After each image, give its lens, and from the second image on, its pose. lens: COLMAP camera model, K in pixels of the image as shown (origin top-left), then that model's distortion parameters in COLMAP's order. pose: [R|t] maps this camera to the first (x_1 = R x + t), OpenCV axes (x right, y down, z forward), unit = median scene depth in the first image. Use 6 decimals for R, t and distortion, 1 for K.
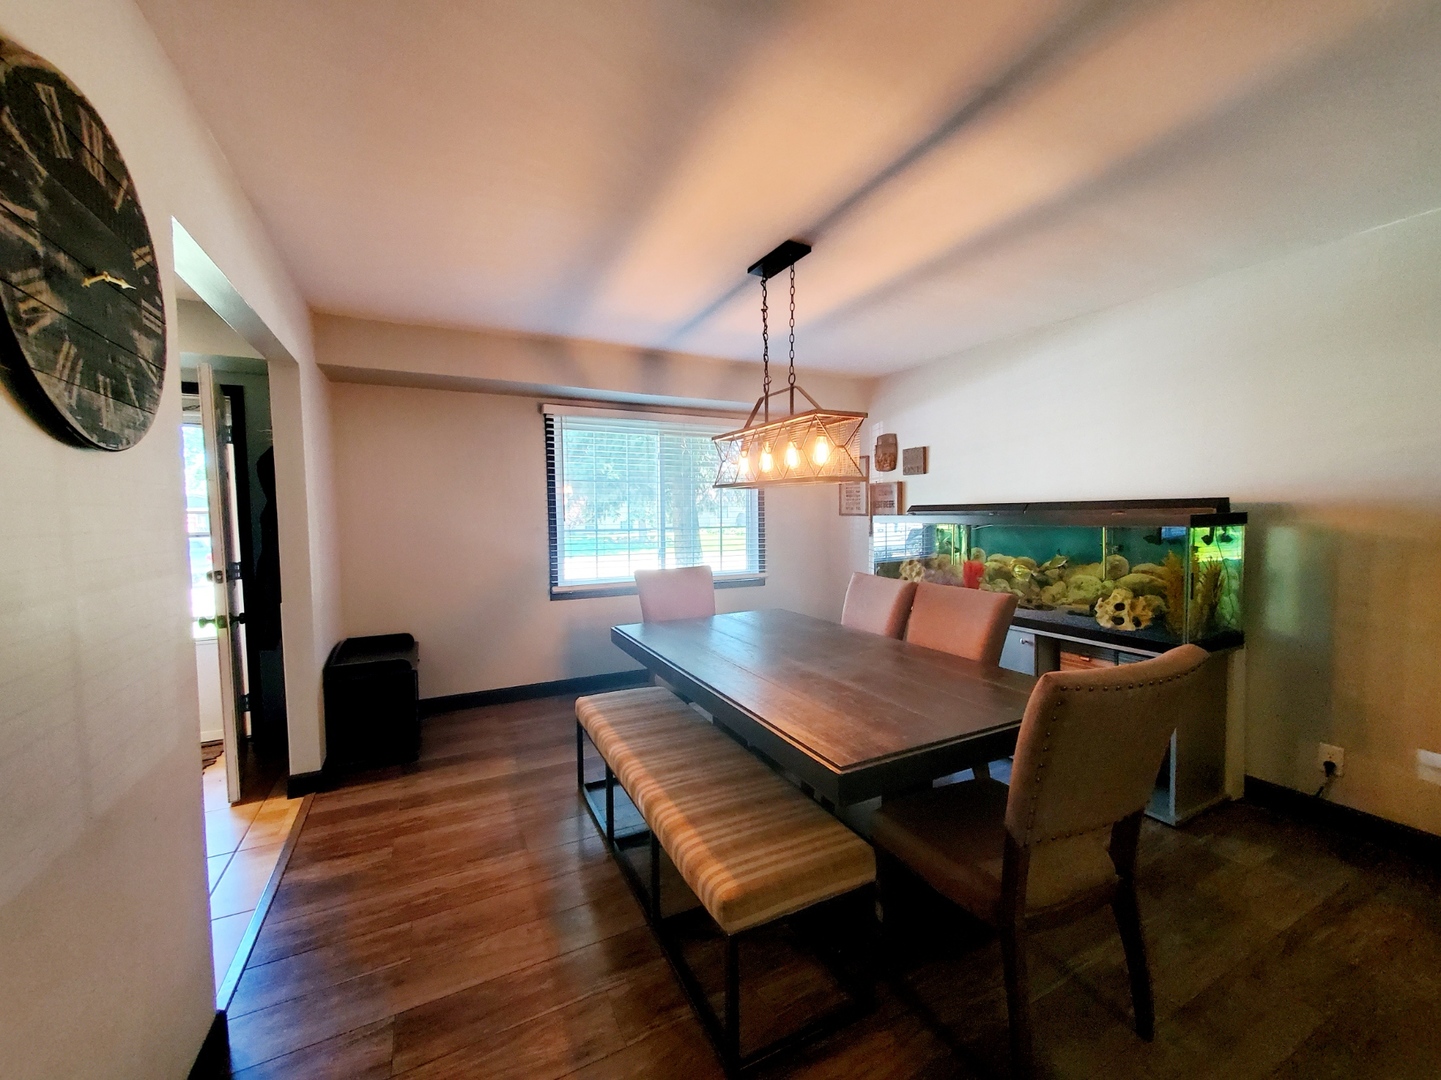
lens RADIAL K [[569.1, 0, 714.2], [0, 569.1, 535.1], [0, 0, 1]] dist [0.007533, 0.000006]
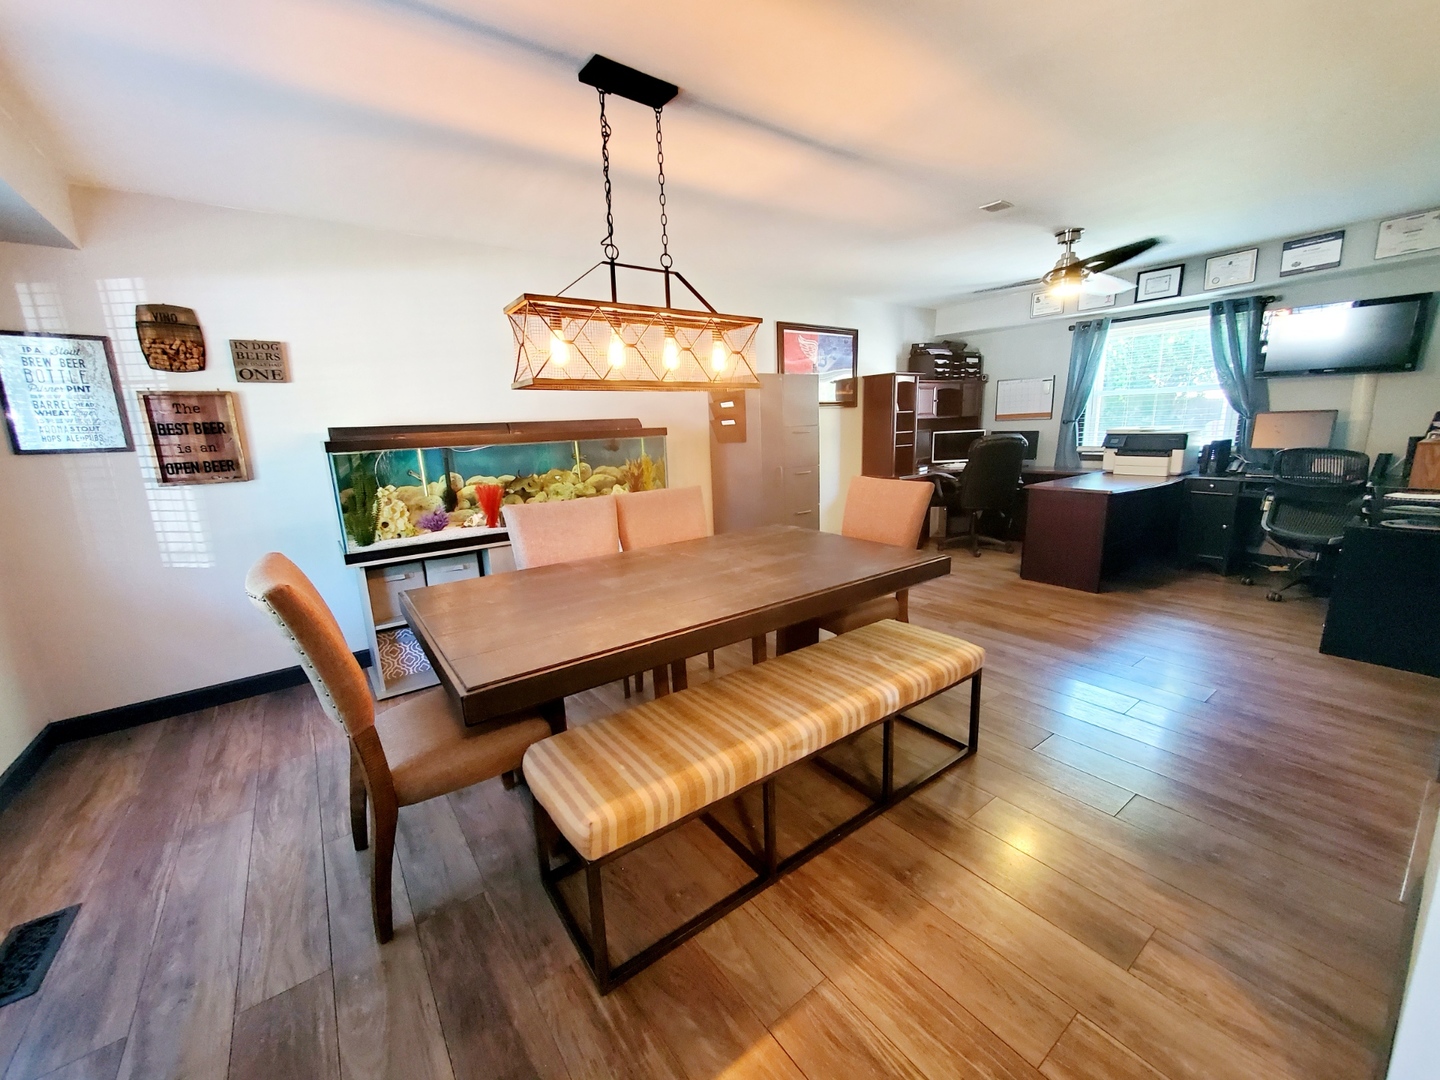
lens RADIAL K [[568.7, 0, 711.7], [0, 568.7, 544.3], [0, 0, 1]] dist [0.007533, 0.000006]
pose [[-0.169283, -0.187099, 0.967645, -0.732677], [0.076636, 0.976344, 0.202187, -0.027619], [-0.982583, 0.108384, -0.150940, 1.049209]]
